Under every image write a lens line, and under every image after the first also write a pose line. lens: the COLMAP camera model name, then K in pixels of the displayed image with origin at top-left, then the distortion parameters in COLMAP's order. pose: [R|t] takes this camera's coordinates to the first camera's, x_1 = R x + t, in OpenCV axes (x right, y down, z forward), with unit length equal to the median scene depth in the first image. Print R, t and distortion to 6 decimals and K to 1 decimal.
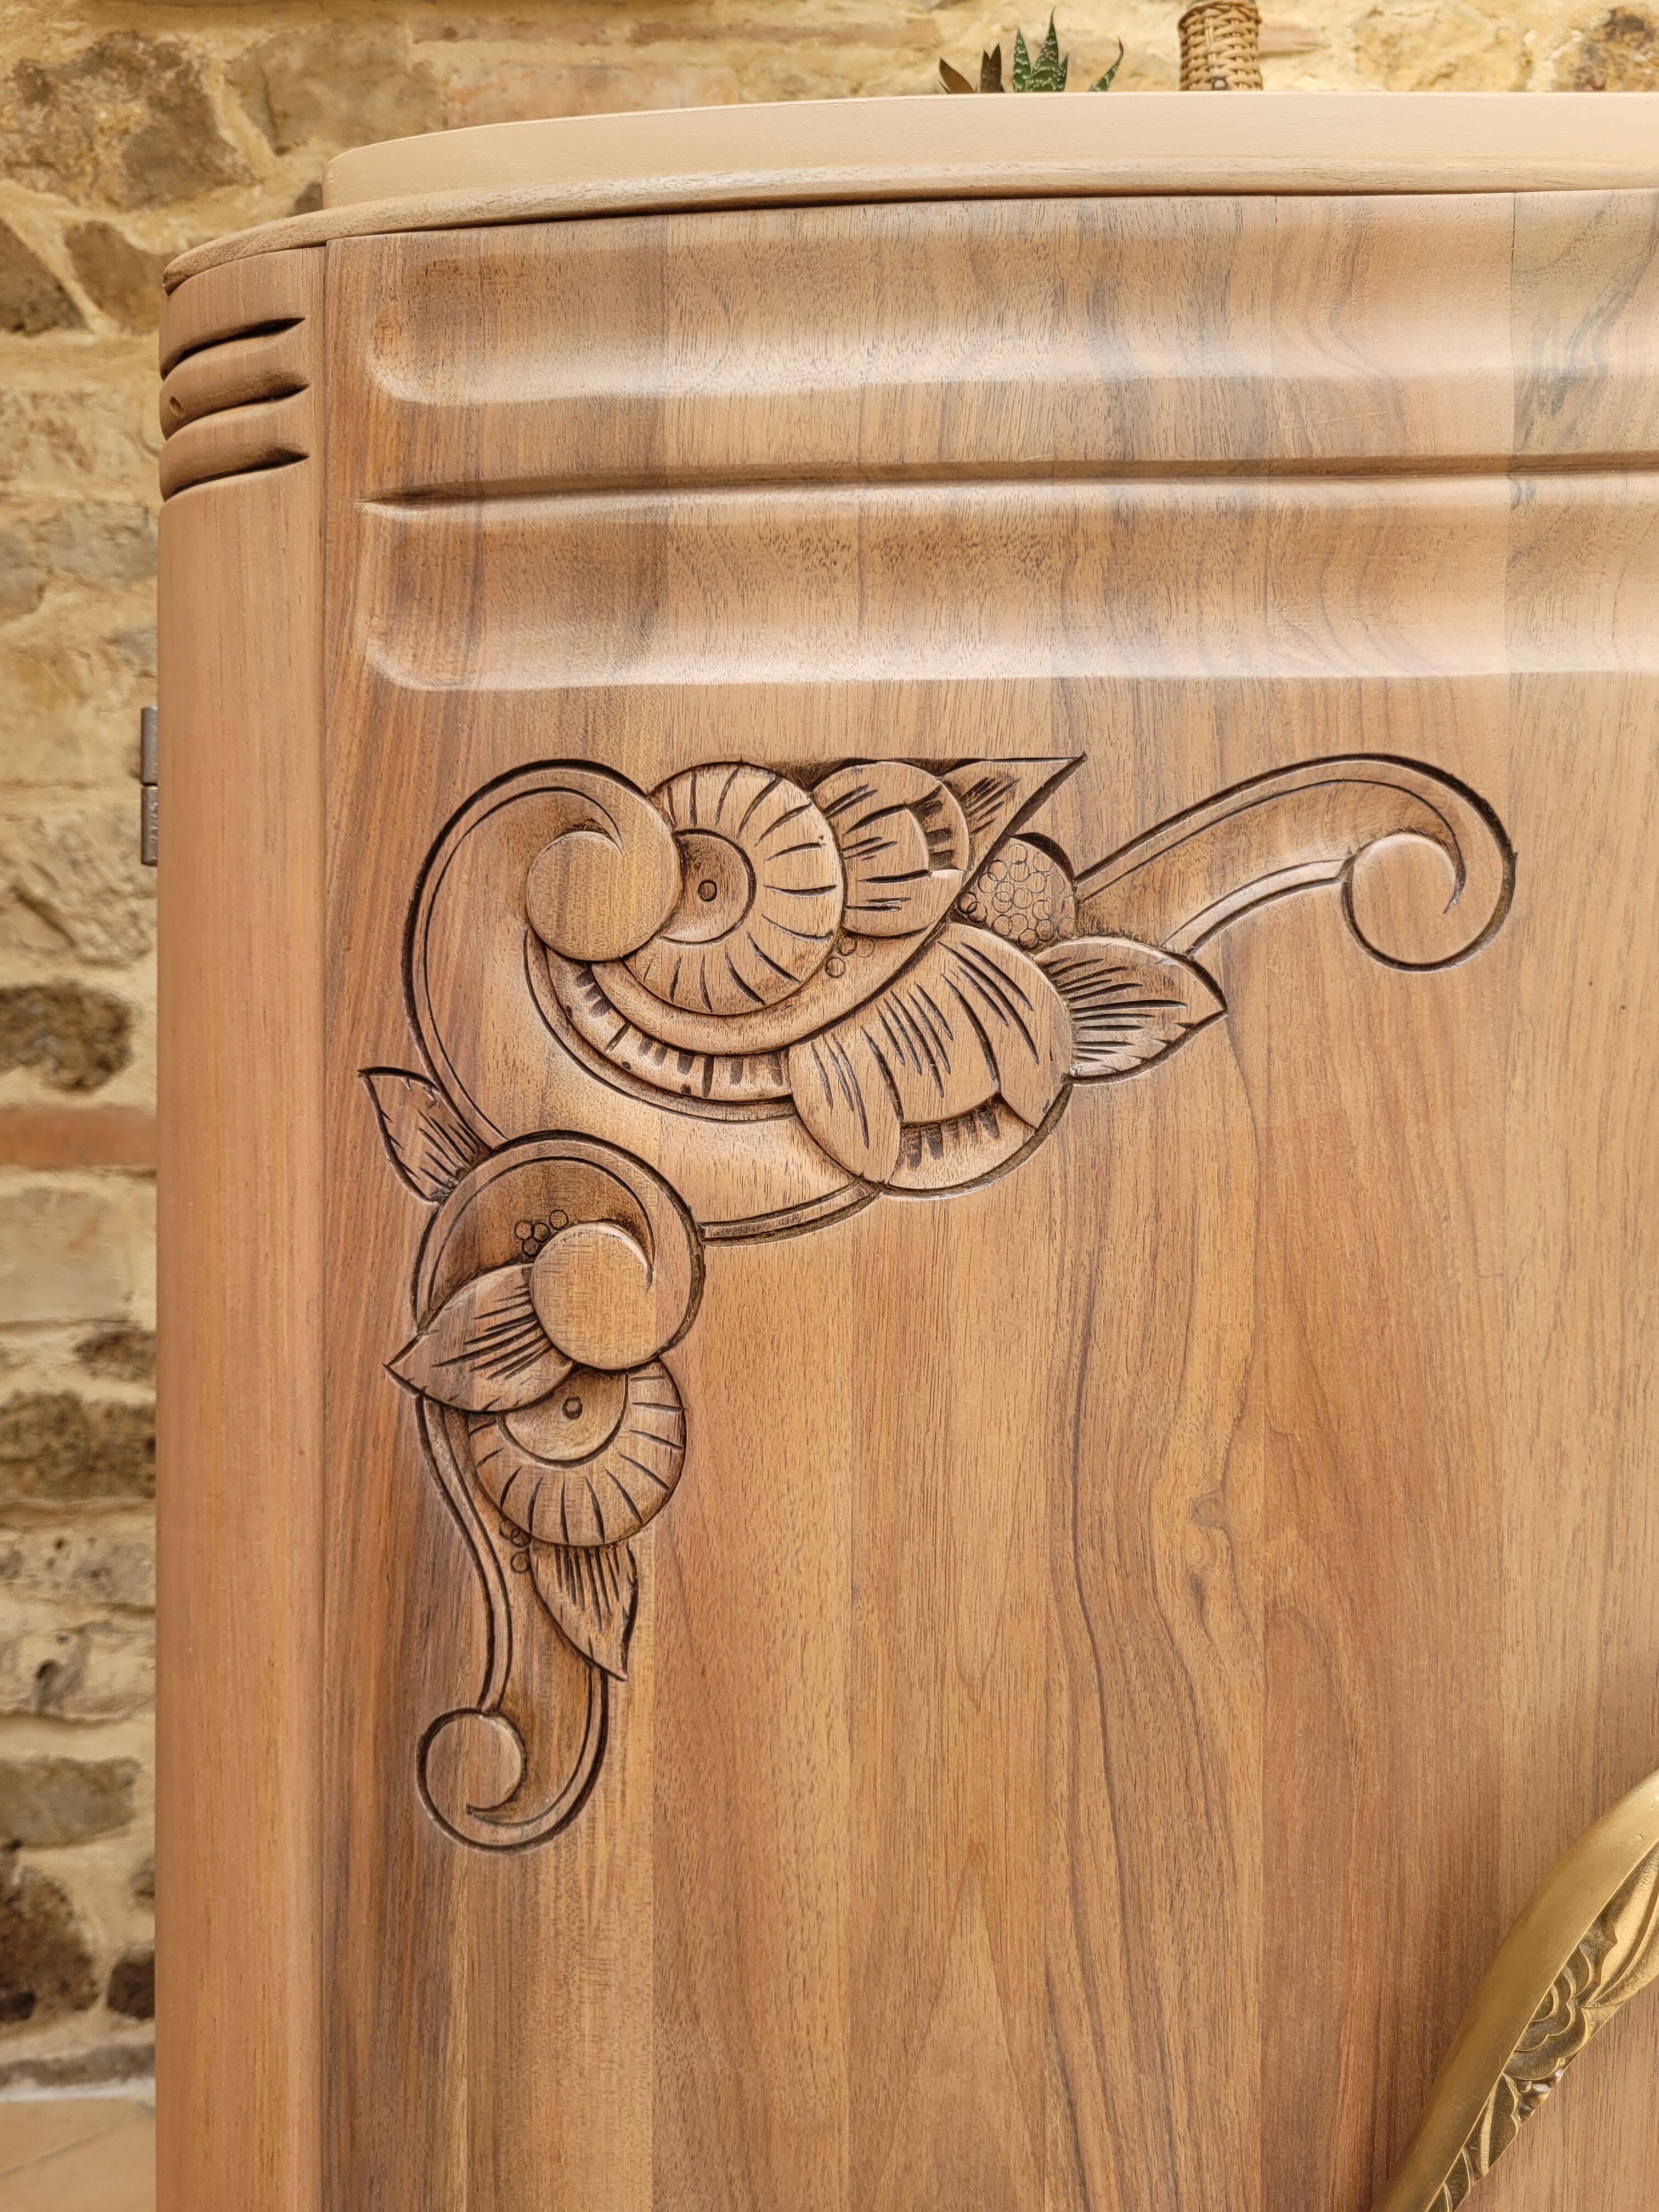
lens RADIAL K [[1759.7, 0, 830.4], [0, 1759.7, 1122.5], [0, 0, 1]] dist [0.015004, -0.022025]
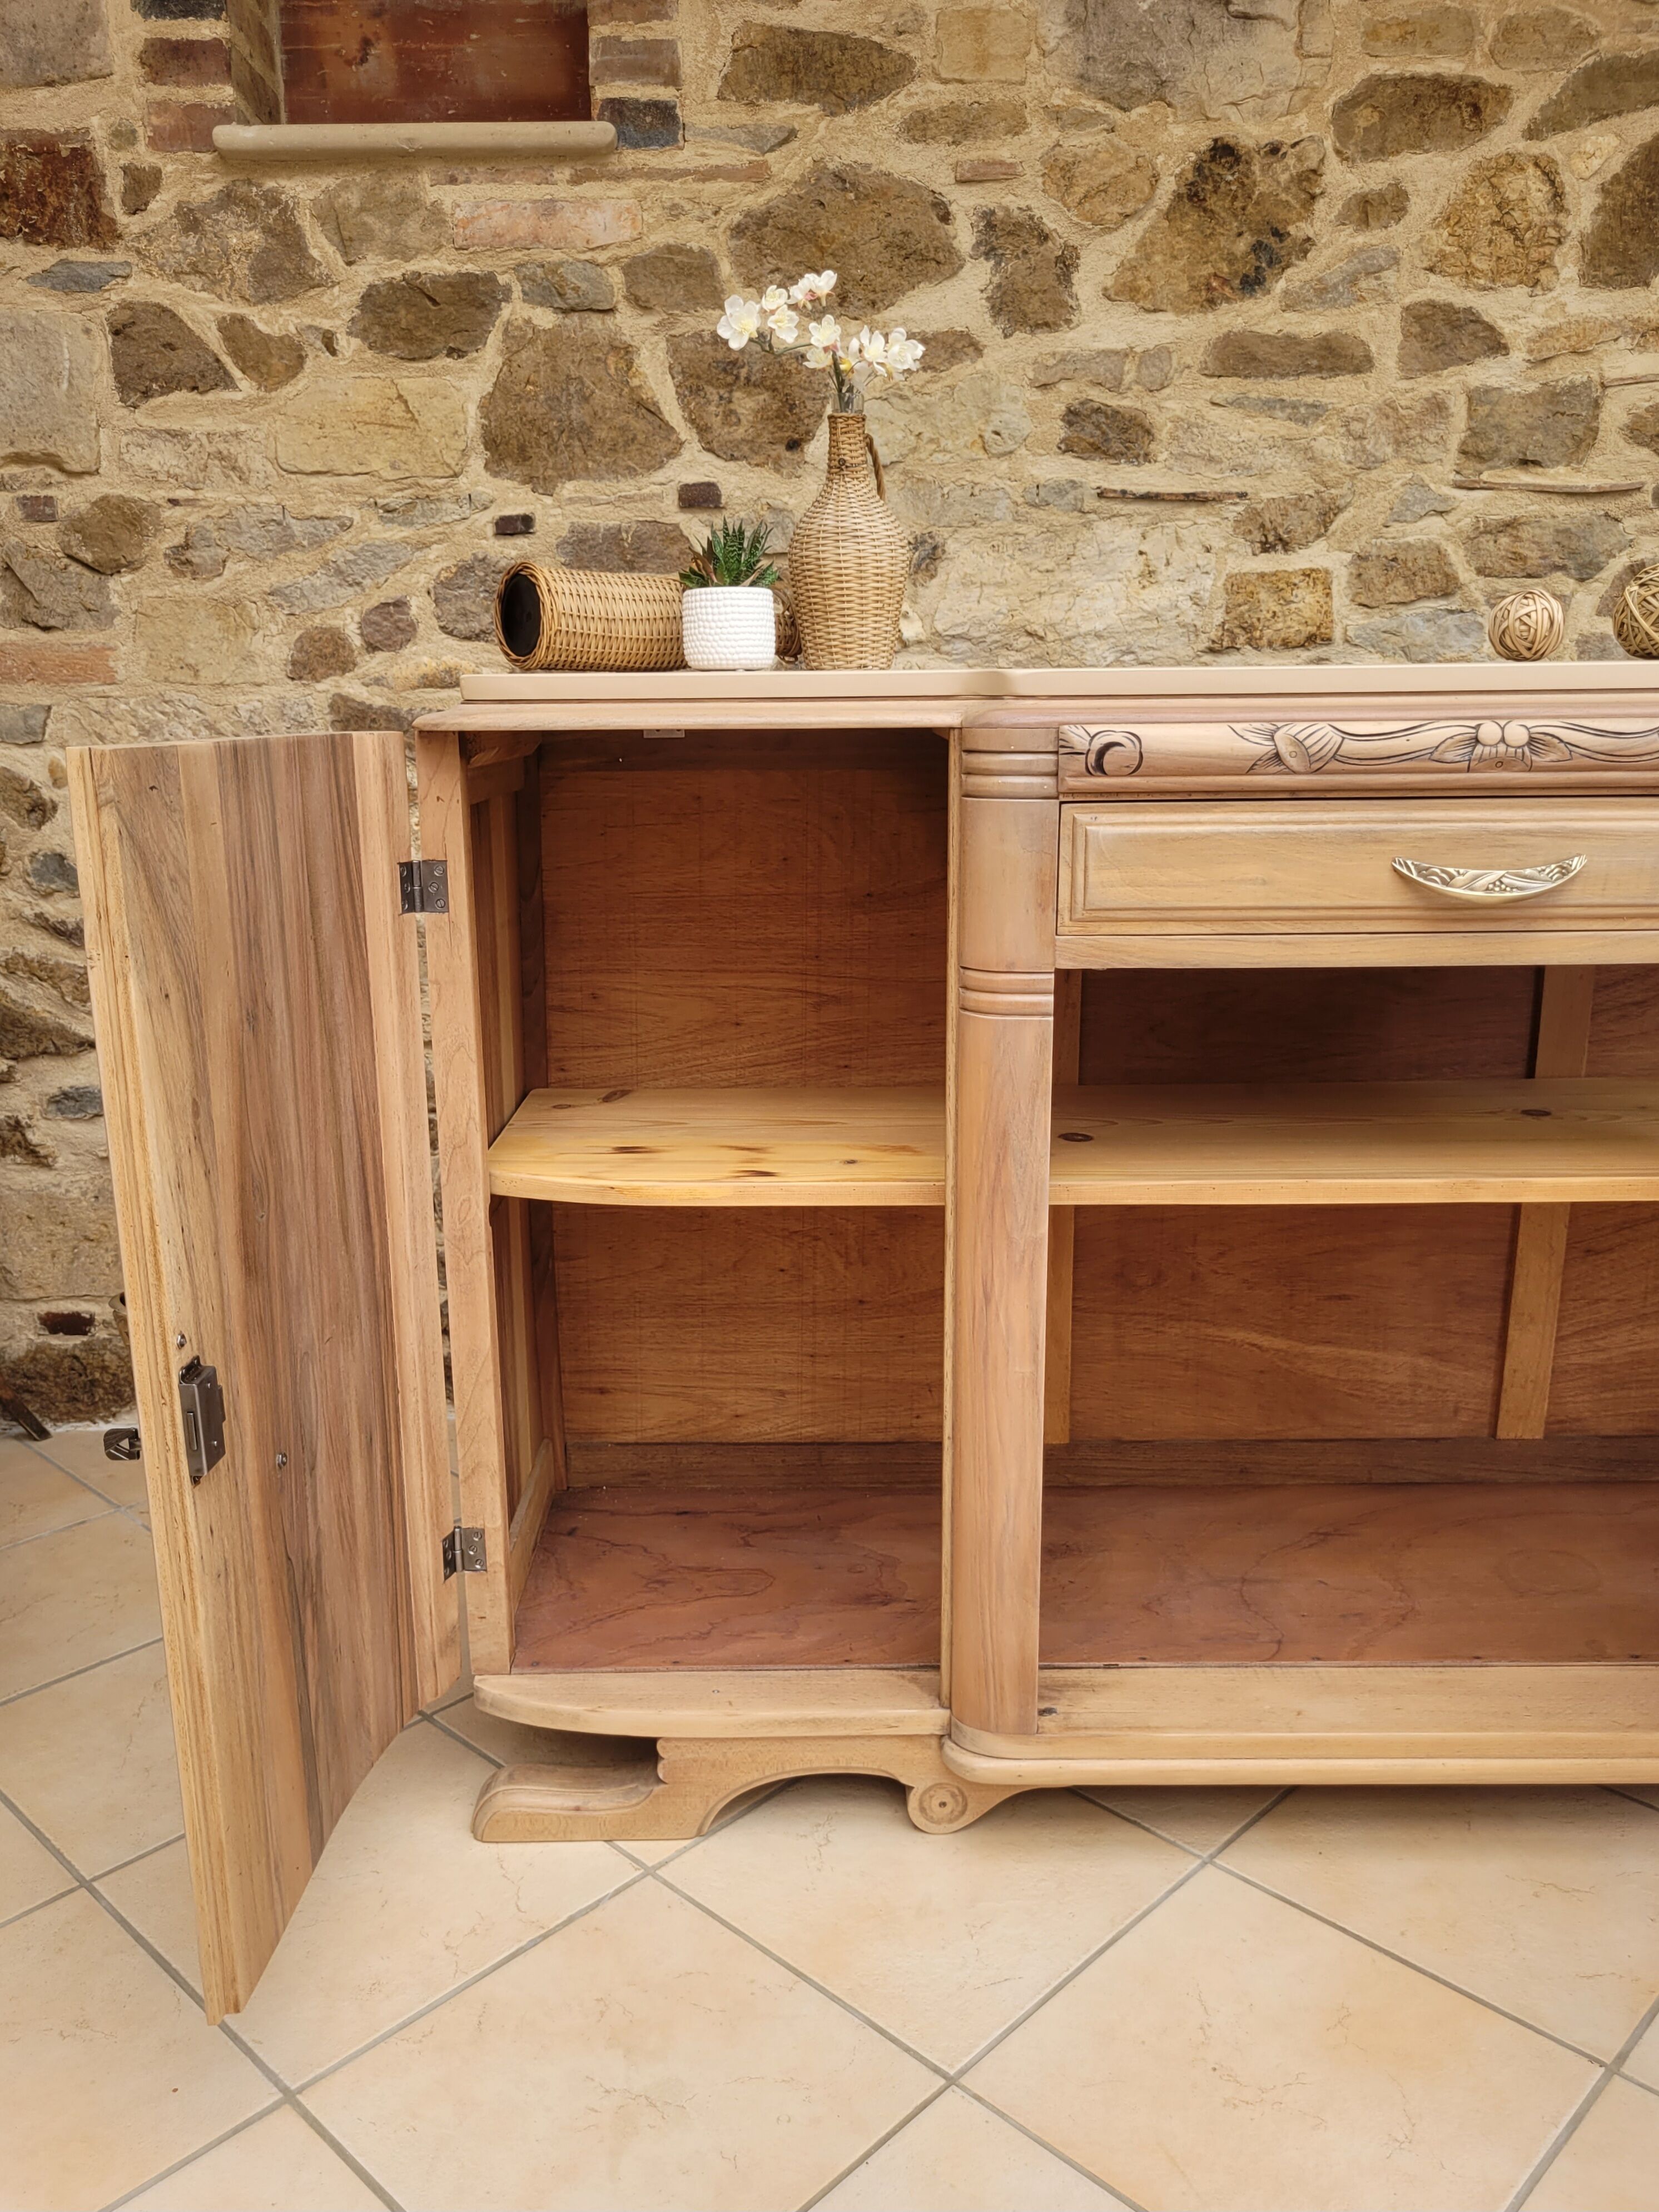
lens RADIAL K [[1747.7, 0, 823.1], [0, 1747.7, 1129.3], [0, 0, 1]] dist [0.043688, -0.043399]
pose [[0.999928, -0.006992, -0.009740, 0.118916], [0.009093, 0.971750, 0.235836, -0.169994], [0.007816, -0.235908, 0.971744, -0.701846]]
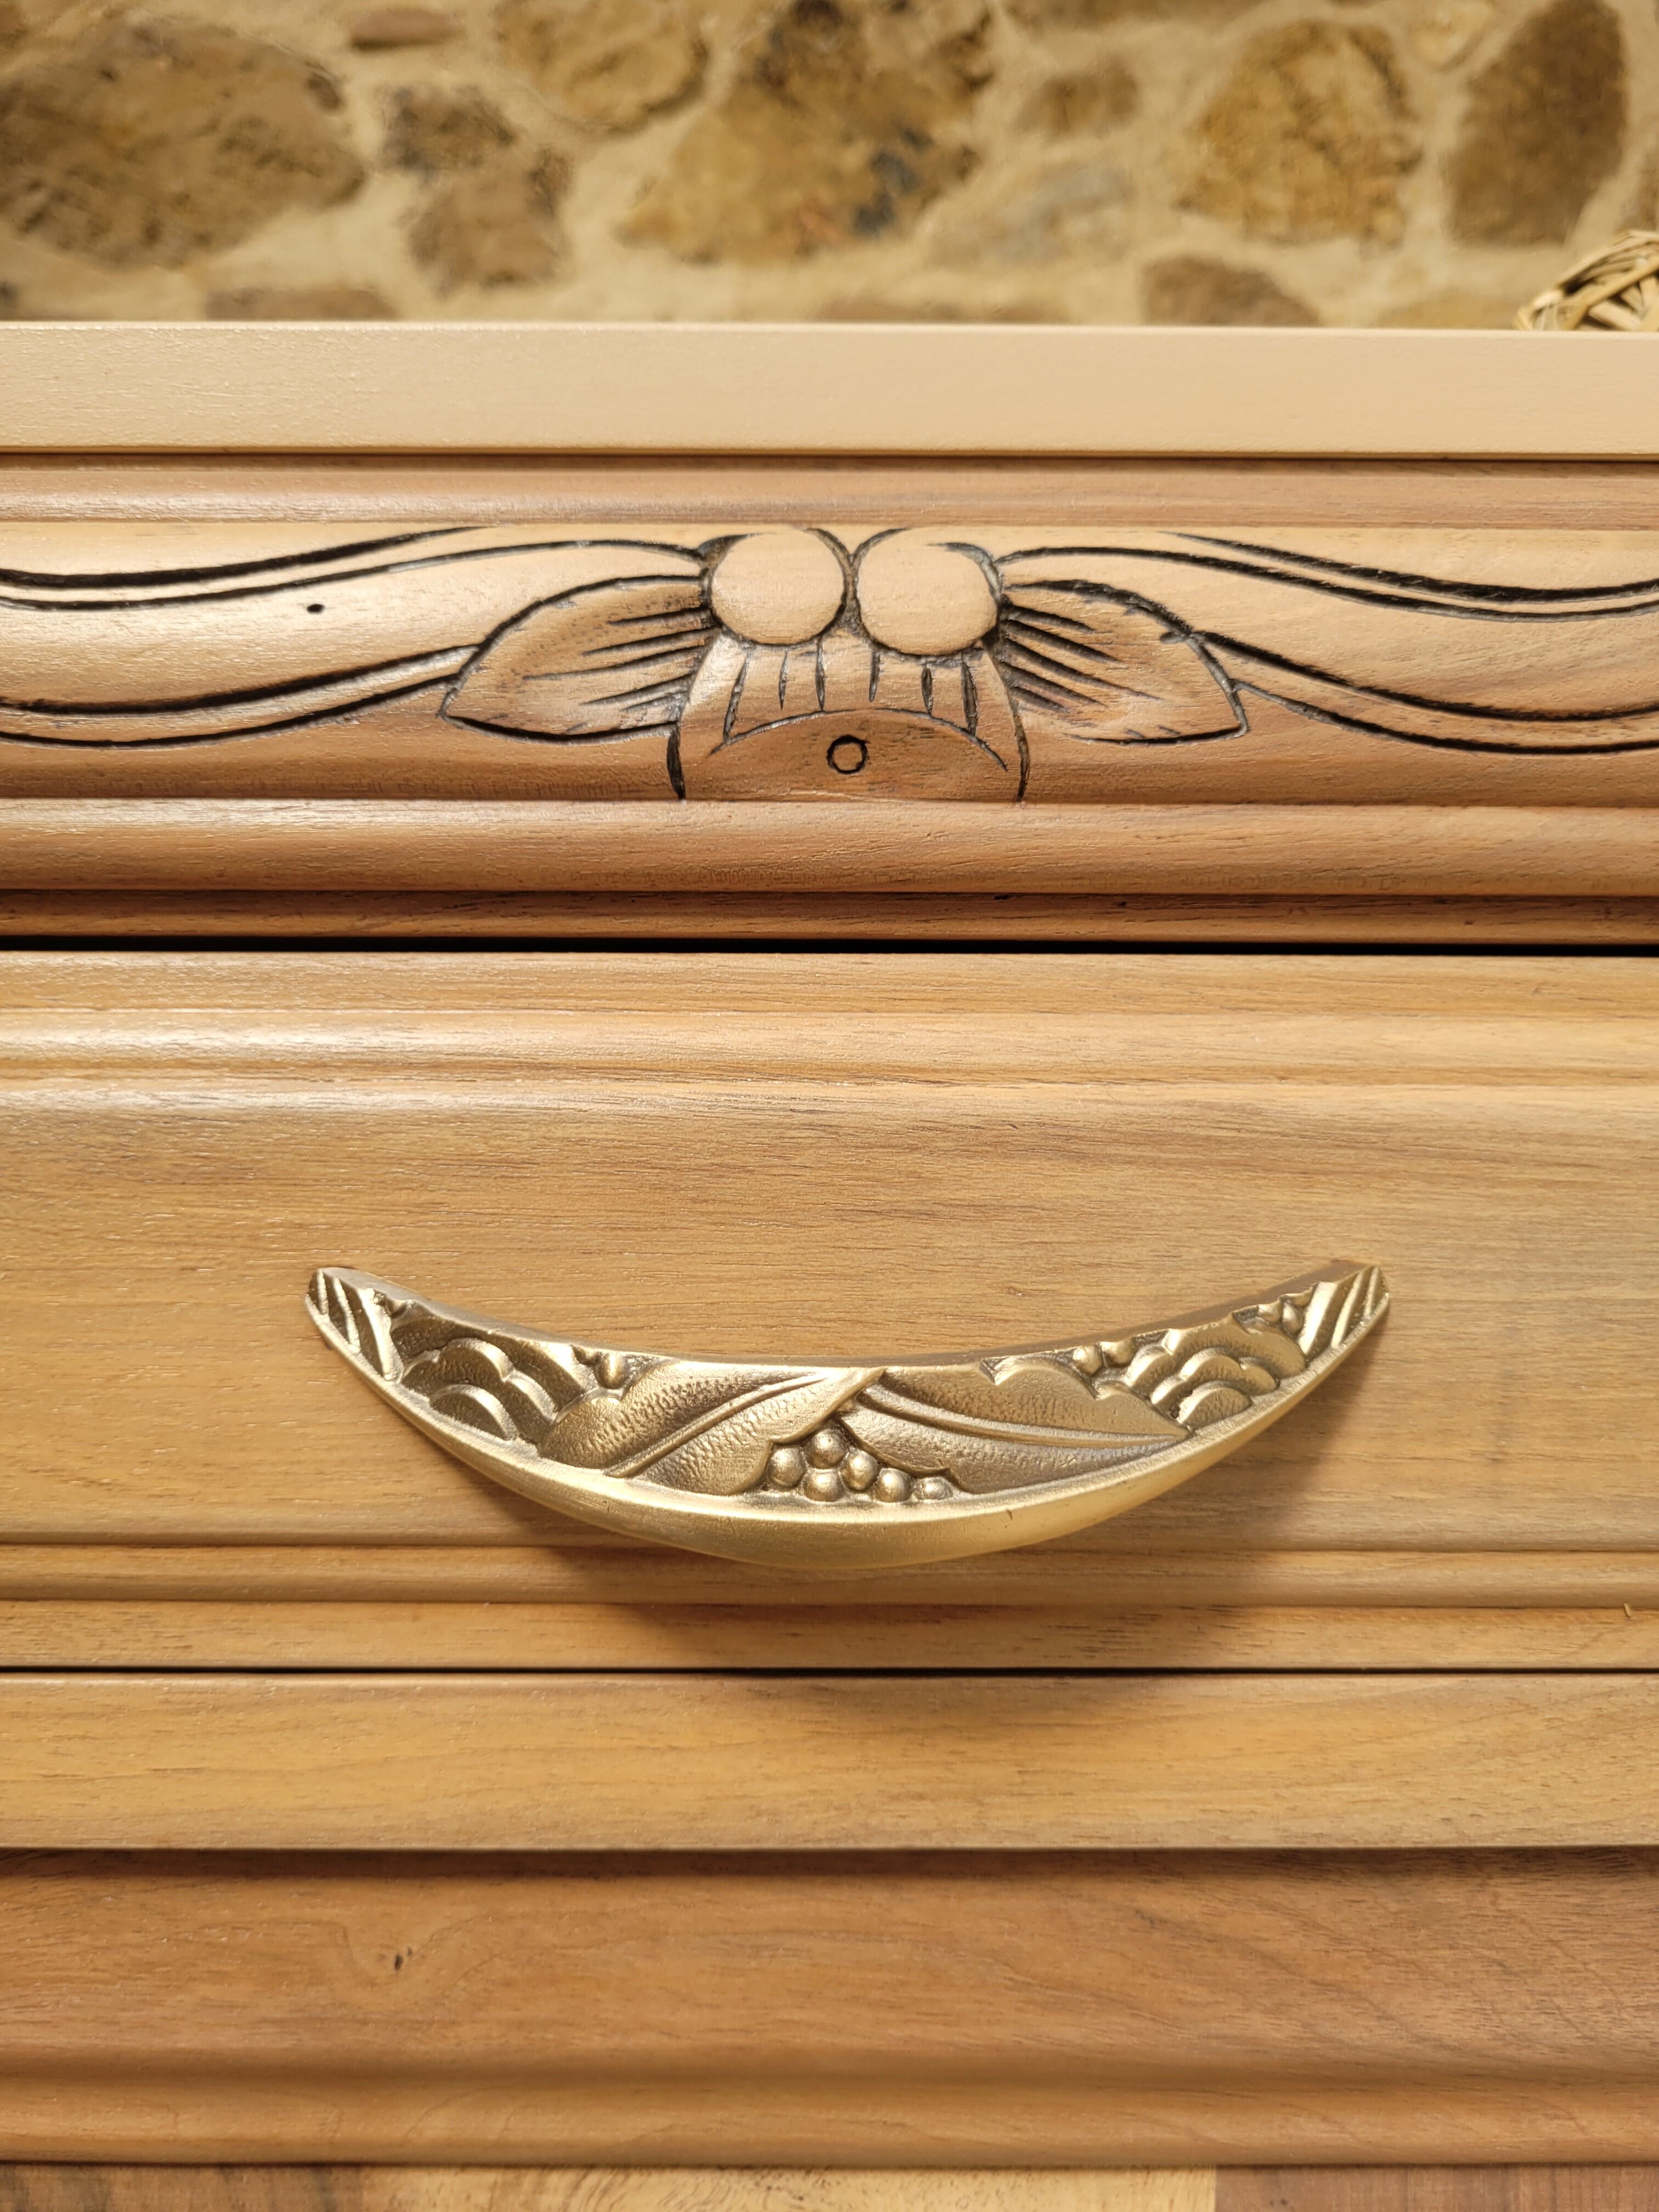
lens RADIAL K [[1794.4, 0, 828.6], [0, 1794.4, 1108.2], [0, 0, 1]] dist [-0.006440, -0.005877]
pose [[0.999996, 0.002364, 0.001712, 0.472060], [-0.002417, 0.999490, 0.031842, -0.106347], [-0.001636, -0.031846, 0.999491, 0.094621]]
